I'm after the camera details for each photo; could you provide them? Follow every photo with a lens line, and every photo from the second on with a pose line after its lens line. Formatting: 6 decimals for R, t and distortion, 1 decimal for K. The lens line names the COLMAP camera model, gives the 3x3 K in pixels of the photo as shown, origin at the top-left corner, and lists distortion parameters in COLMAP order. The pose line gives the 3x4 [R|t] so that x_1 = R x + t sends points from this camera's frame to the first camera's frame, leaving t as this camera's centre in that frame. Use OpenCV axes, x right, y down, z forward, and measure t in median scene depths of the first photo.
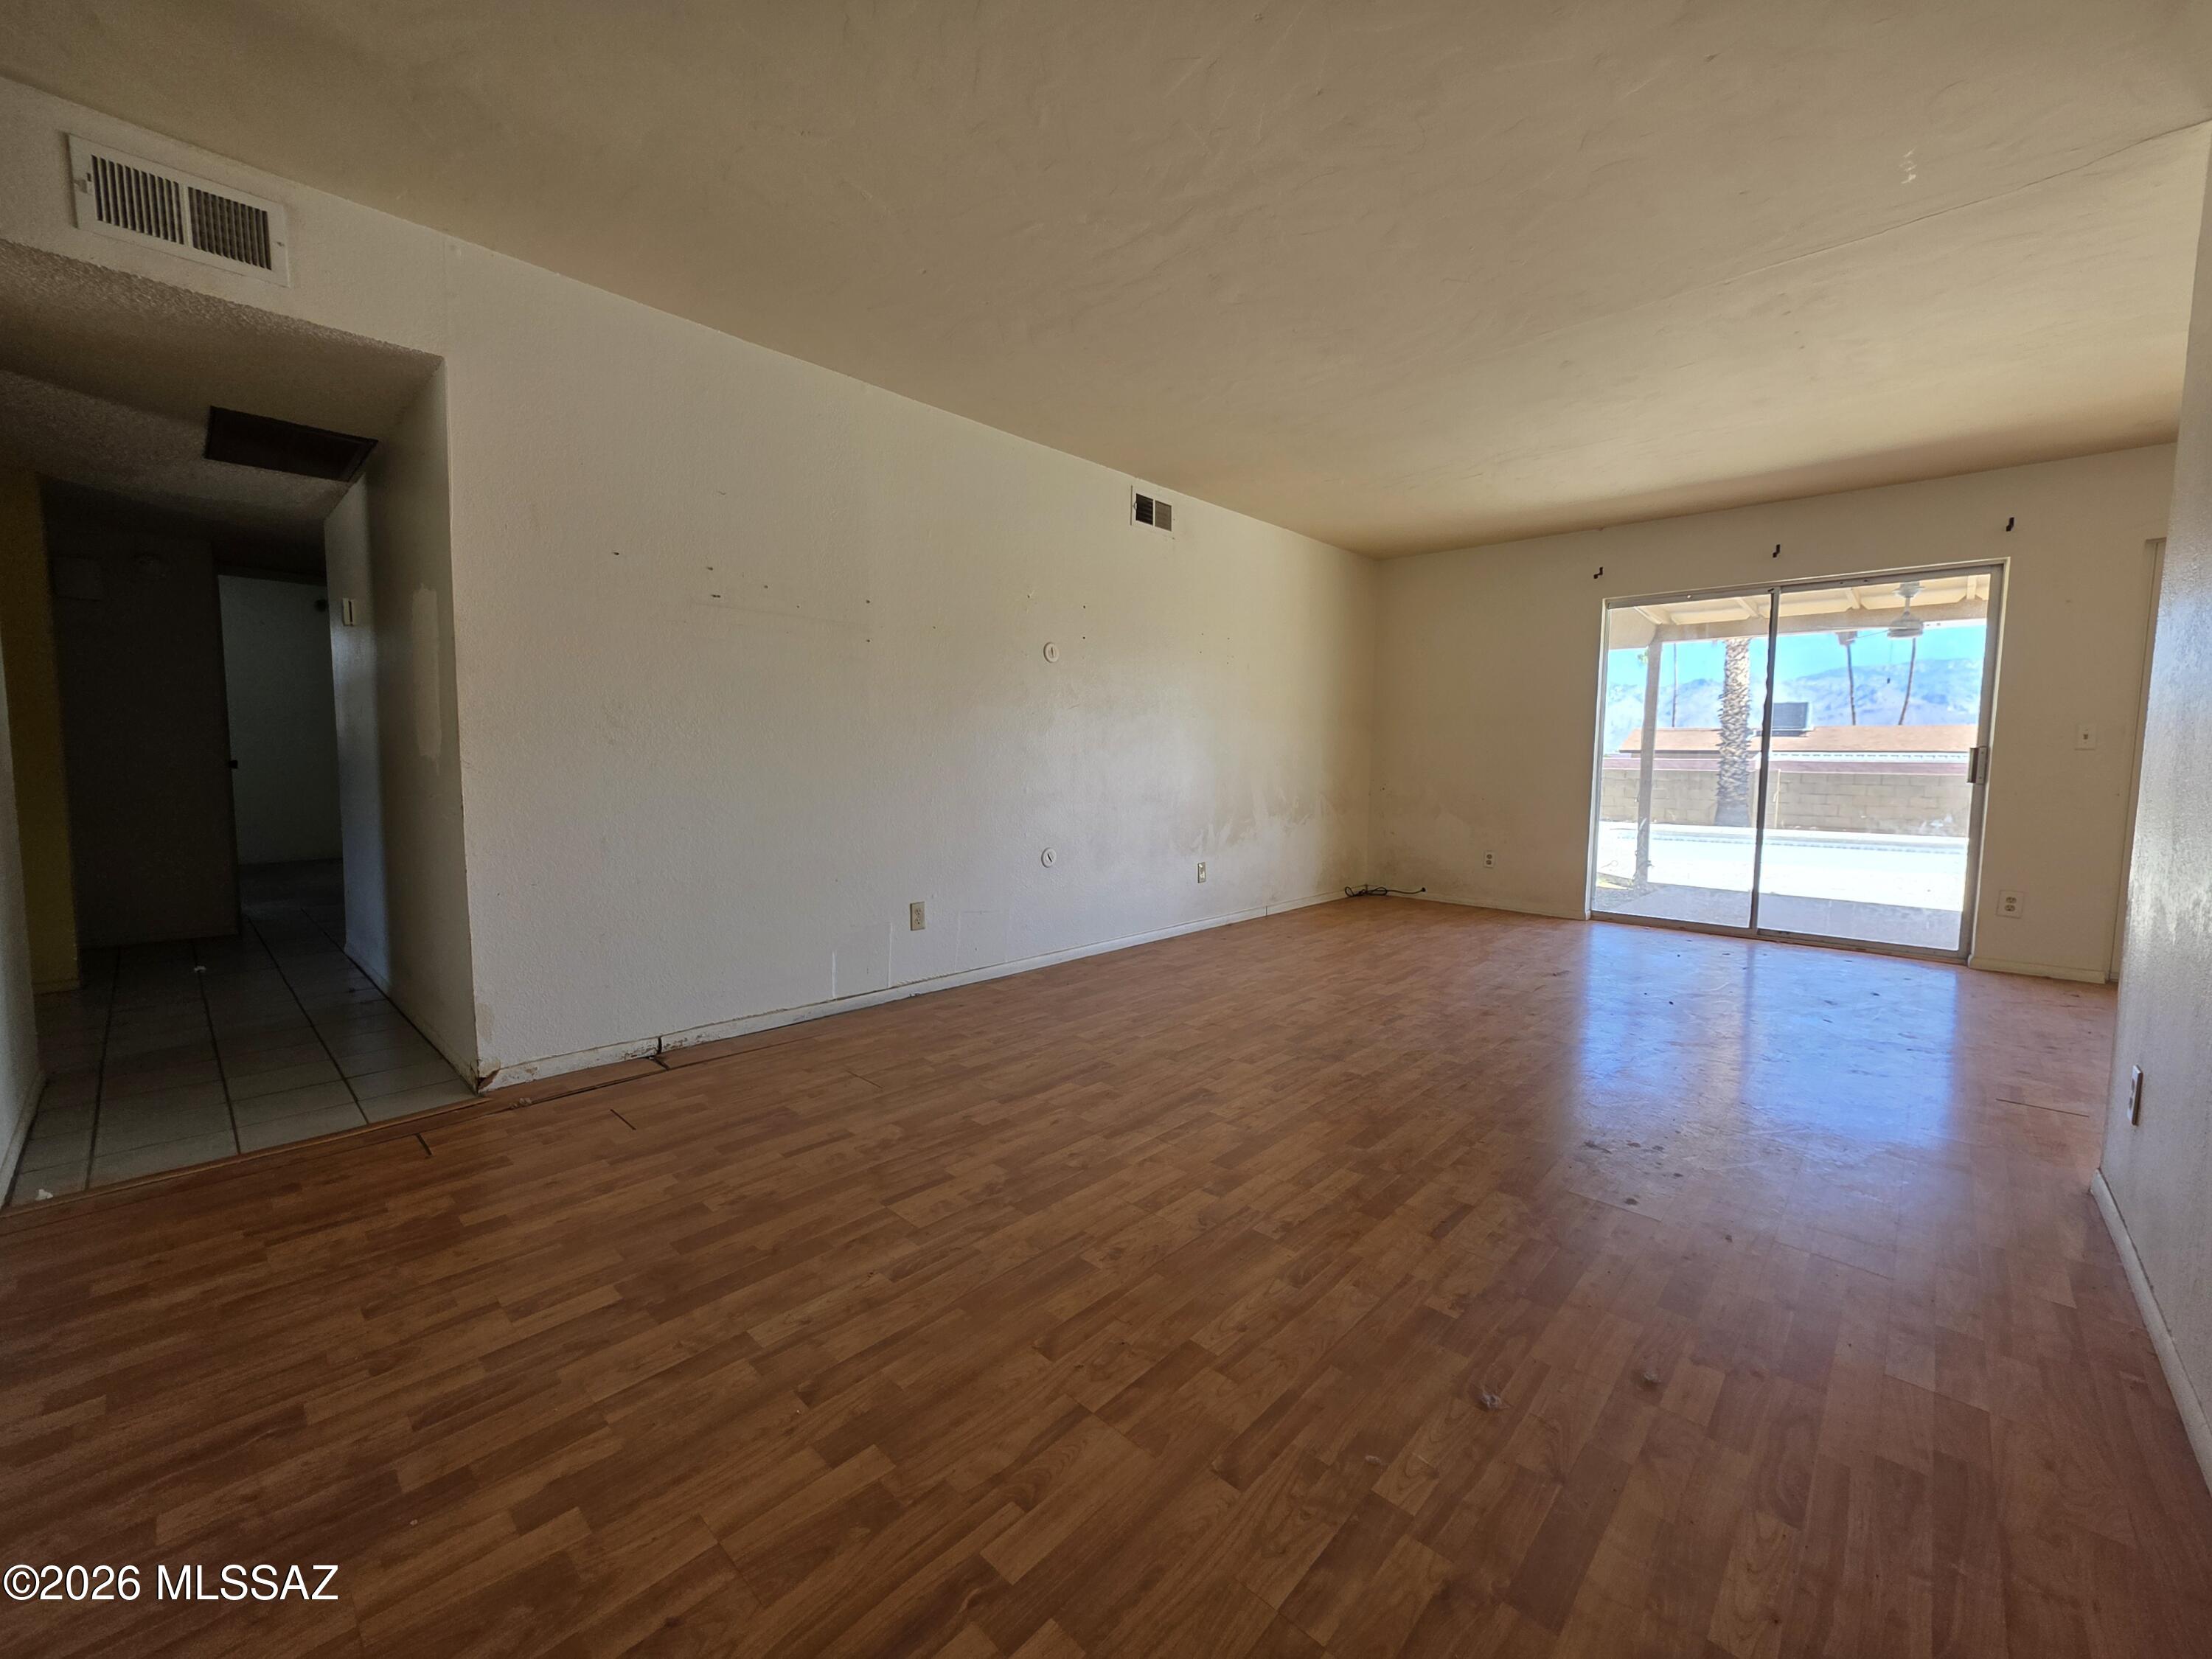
lens RADIAL K [[884.6, 0, 1100.6], [0, 884.6, 822.7], [0, 0, 1]] dist [0.001787, 0.000003]
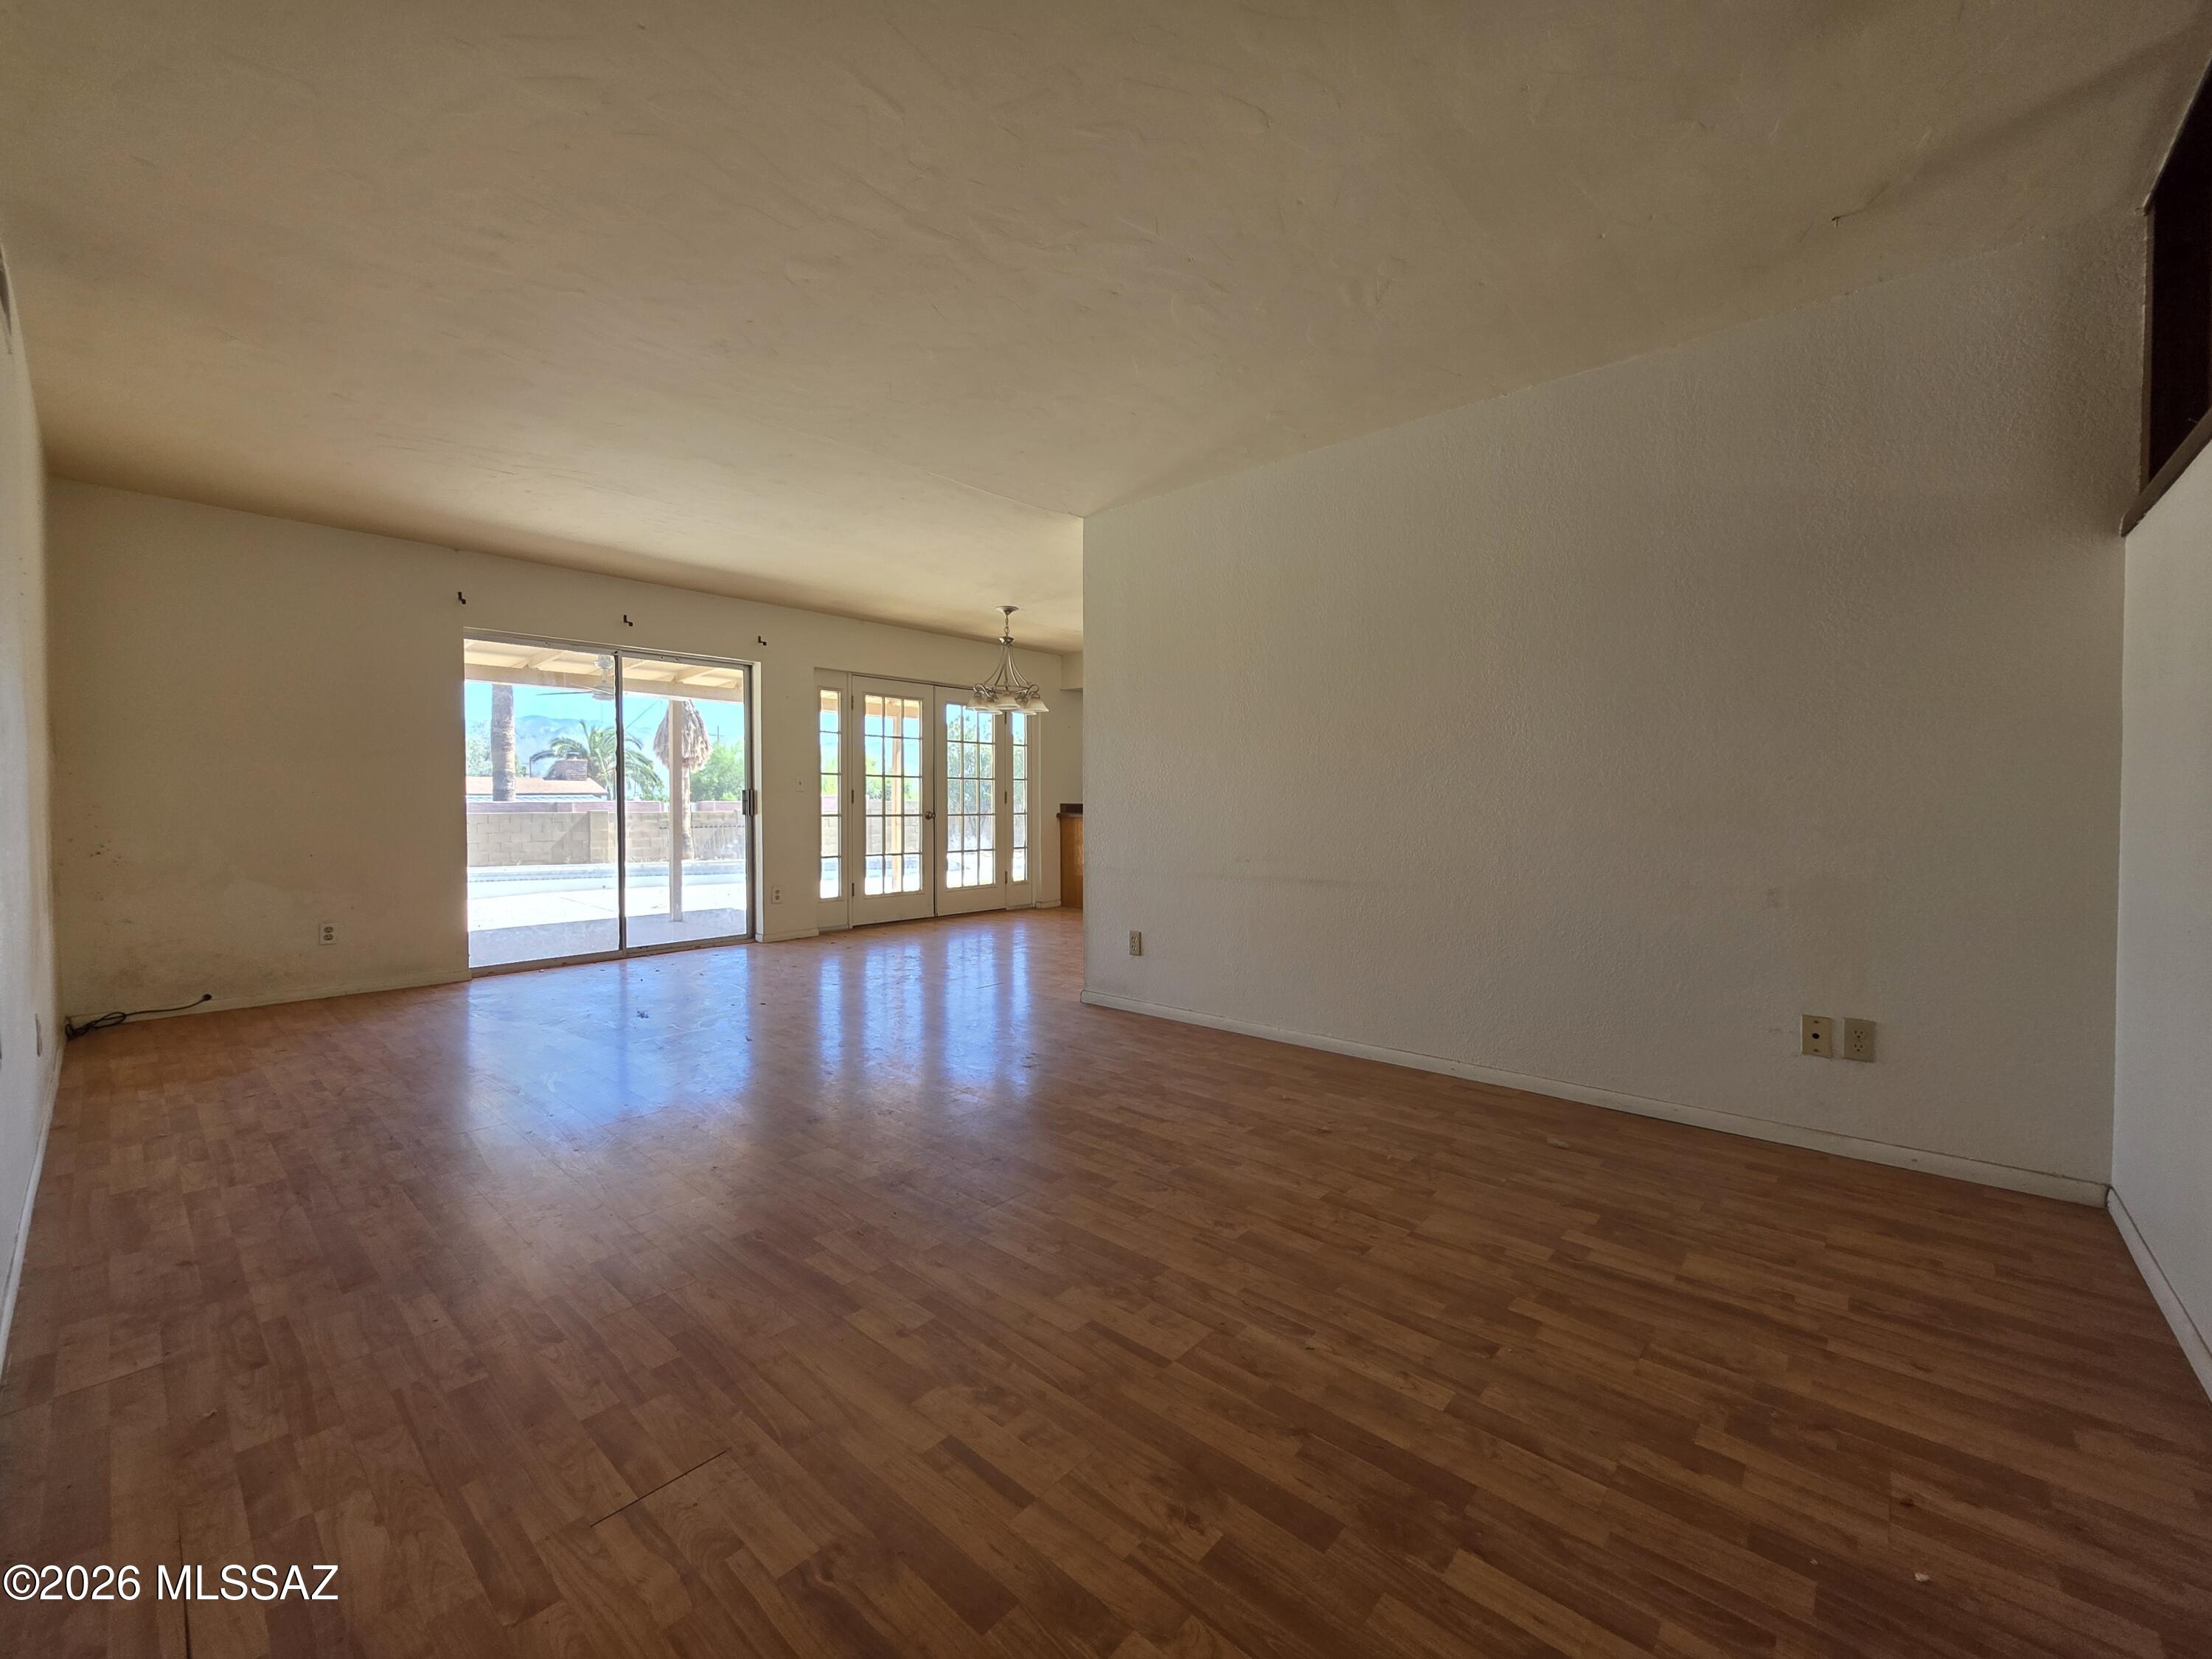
lens RADIAL K [[884.6, 0, 1100.6], [0, 884.6, 822.7], [0, 0, 1]] dist [0.001787, 0.000003]
pose [[-0.028200, -0.033746, 0.999033, -0.985506], [0.079757, 0.996168, 0.035900, -0.082185], [-0.996415, 0.080692, -0.025400, 1.007432]]
